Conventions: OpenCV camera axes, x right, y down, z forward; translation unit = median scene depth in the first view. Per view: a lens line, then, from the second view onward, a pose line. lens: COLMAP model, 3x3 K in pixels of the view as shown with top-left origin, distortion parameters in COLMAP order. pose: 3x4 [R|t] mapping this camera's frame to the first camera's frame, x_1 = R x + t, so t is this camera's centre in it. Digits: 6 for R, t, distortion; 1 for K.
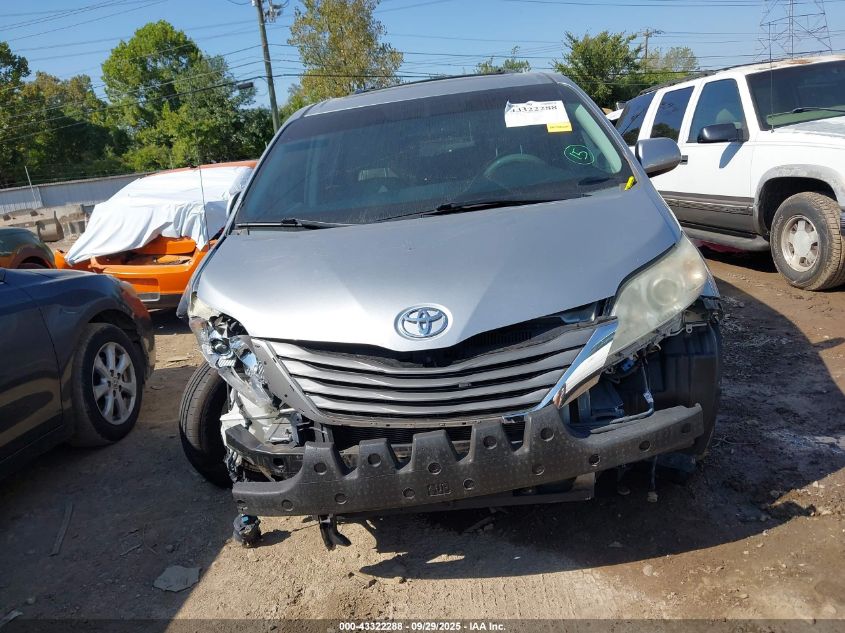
lens RADIAL K [[686.0, 0, 422.5], [0, 686.0, 316.5], [0, 0, 1]] dist [-0.004798, 0.004206]
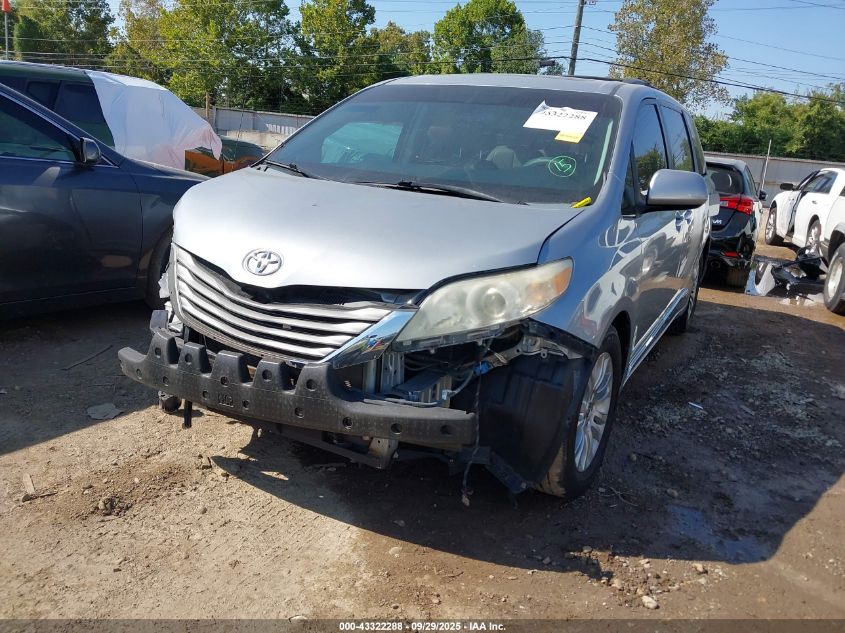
lens RADIAL K [[674.9, 0, 422.5], [0, 674.9, 316.5], [0, 0, 1]] dist [0.003262, -0.000631]
pose [[0.886640, 0.295508, -0.355731, 0.474407], [-0.285027, 0.954932, 0.082854, -0.053320], [0.364183, 0.027932, 0.930908, 0.026009]]
